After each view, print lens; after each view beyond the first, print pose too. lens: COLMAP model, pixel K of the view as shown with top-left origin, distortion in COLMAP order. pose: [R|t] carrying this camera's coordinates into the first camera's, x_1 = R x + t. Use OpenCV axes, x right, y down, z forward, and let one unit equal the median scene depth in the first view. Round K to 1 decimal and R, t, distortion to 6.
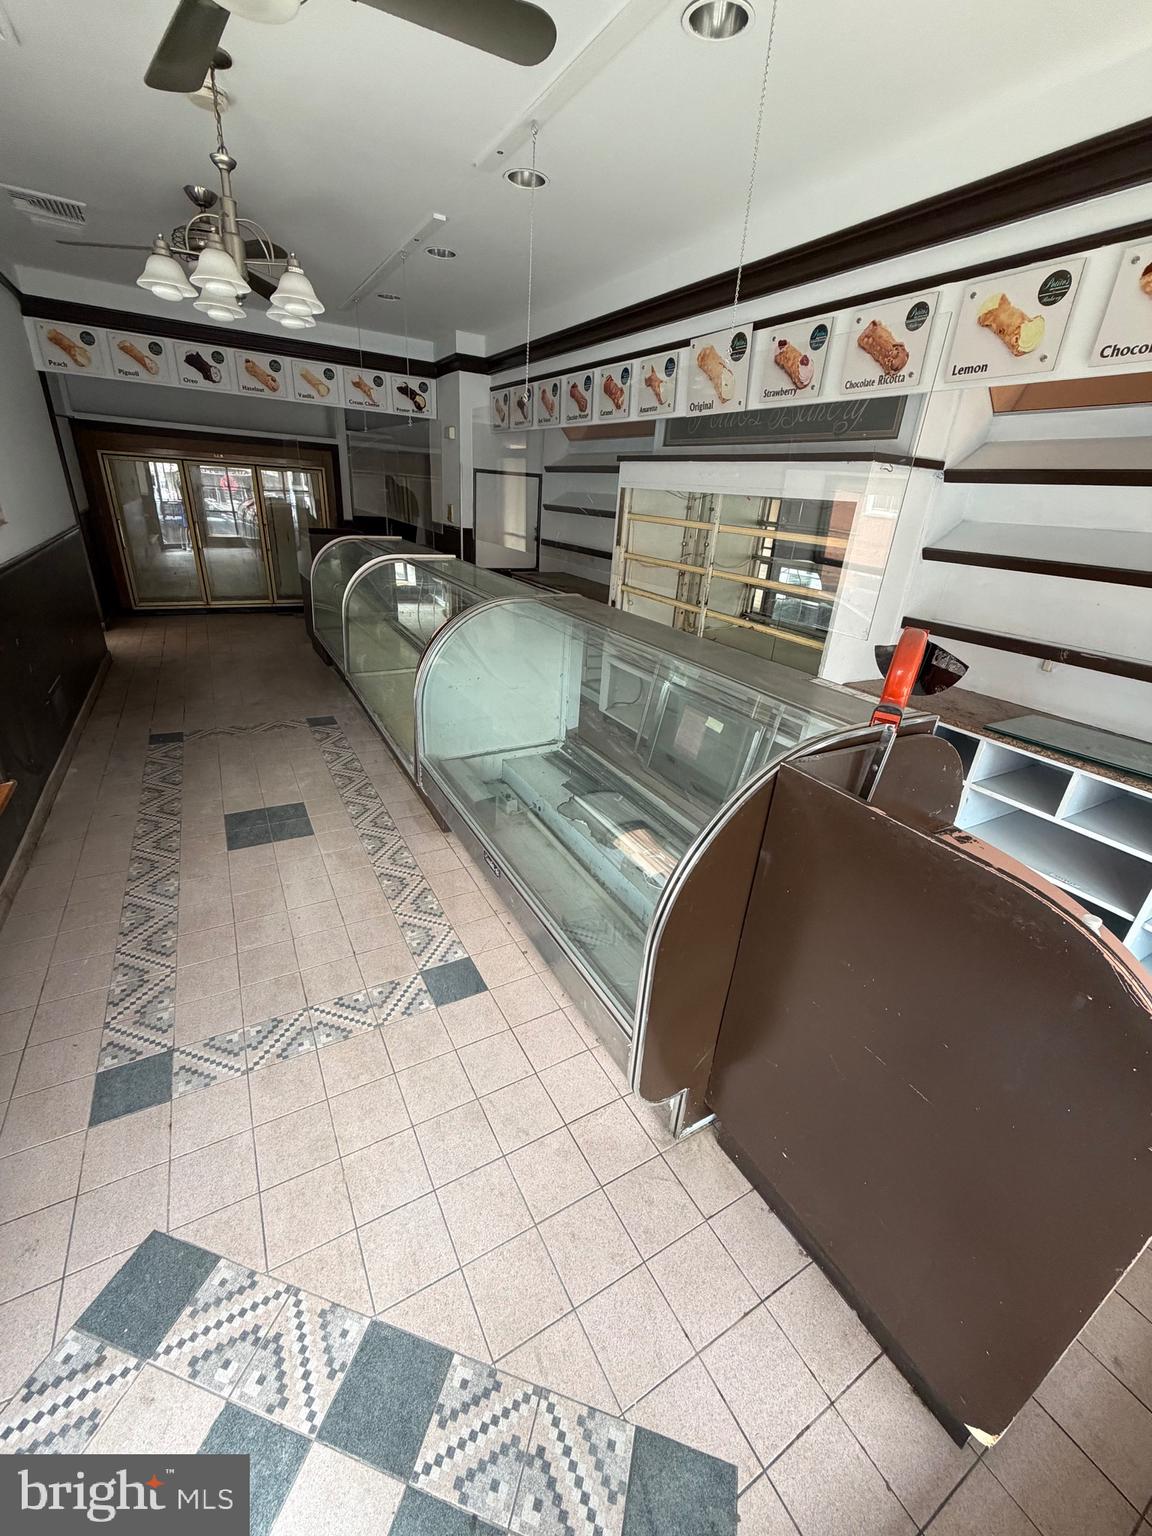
lens RADIAL K [[610.5, 0, 575.5], [0, 610.5, 756.1], [0, 0, 1]] dist [0.000504, -0.000396]
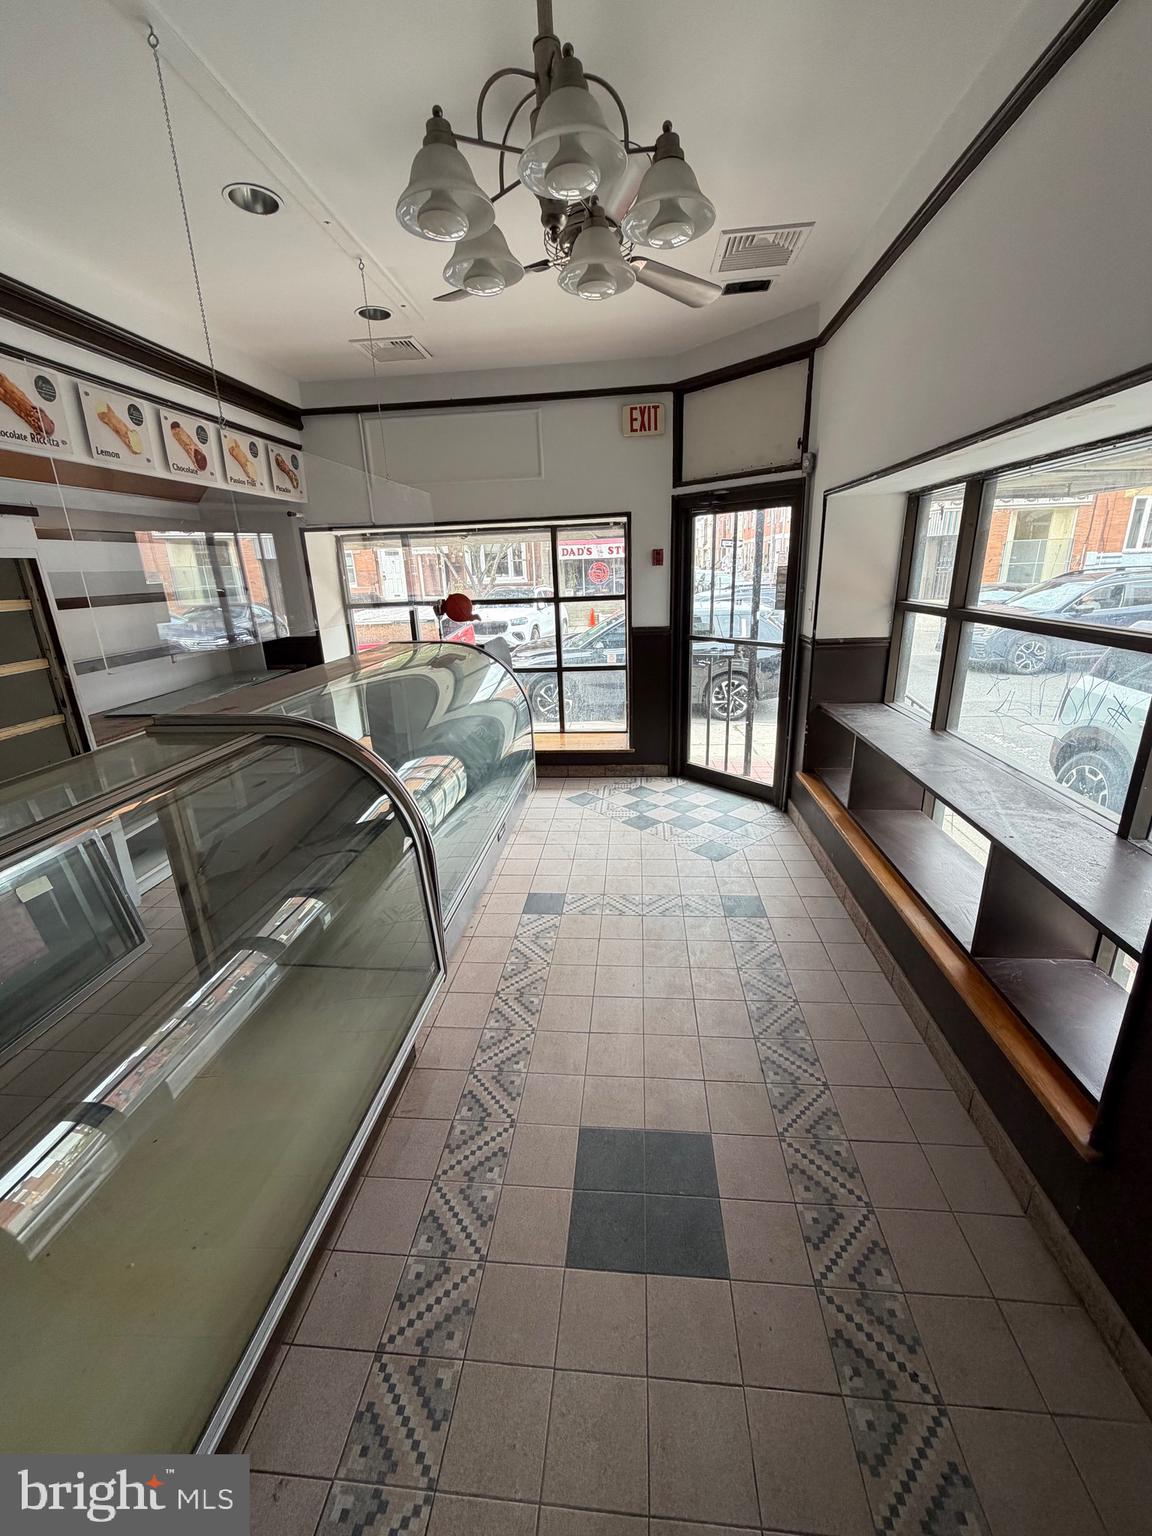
lens RADIAL K [[610.5, 0, 577.0], [0, 610.5, 765.0], [0, 0, 1]] dist [0.000504, -0.000396]
pose [[-0.818732, -0.203057, 0.537072, -0.695794], [0.221487, 0.751293, 0.621693, -0.517514], [-0.529738, 0.627954, -0.570133, 1.161071]]
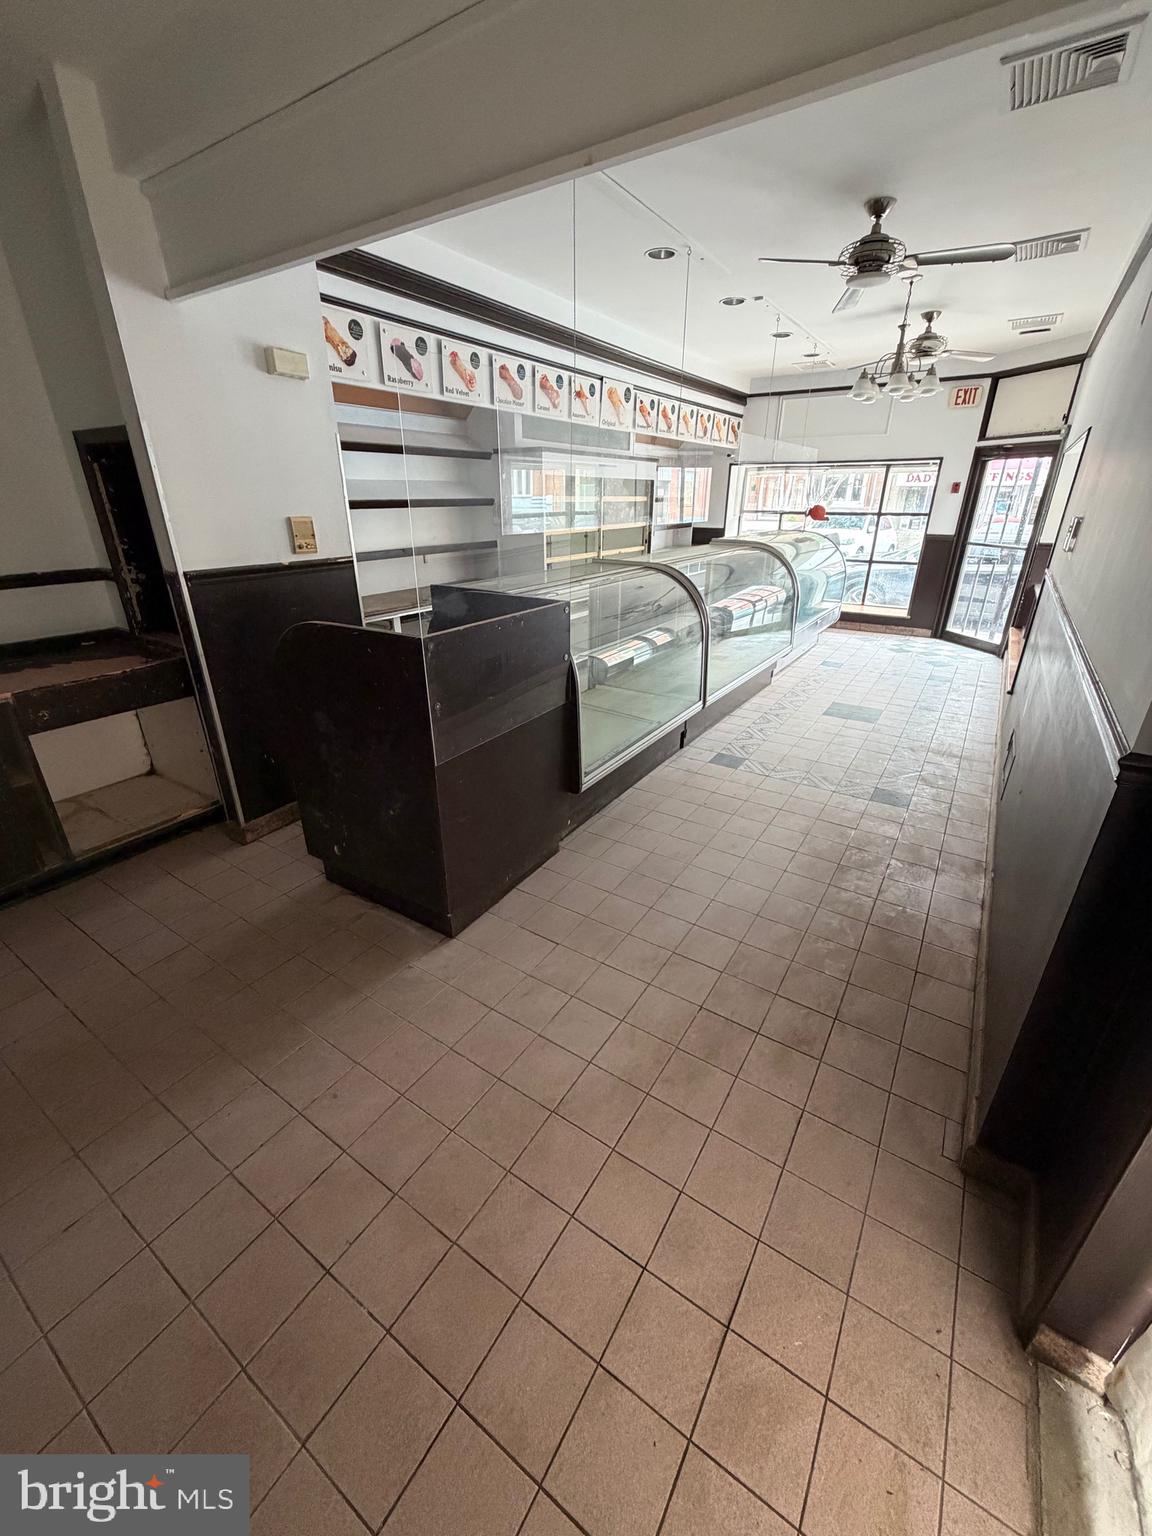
lens RADIAL K [[610.5, 0, 572.5], [0, 610.5, 764.7], [0, 0, 1]] dist [0.000504, -0.000396]
pose [[-0.449004, -0.411274, 0.793252, -1.527045], [0.337155, 0.744167, 0.576664, -0.949448], [-0.827479, 0.526374, -0.195471, 2.052497]]
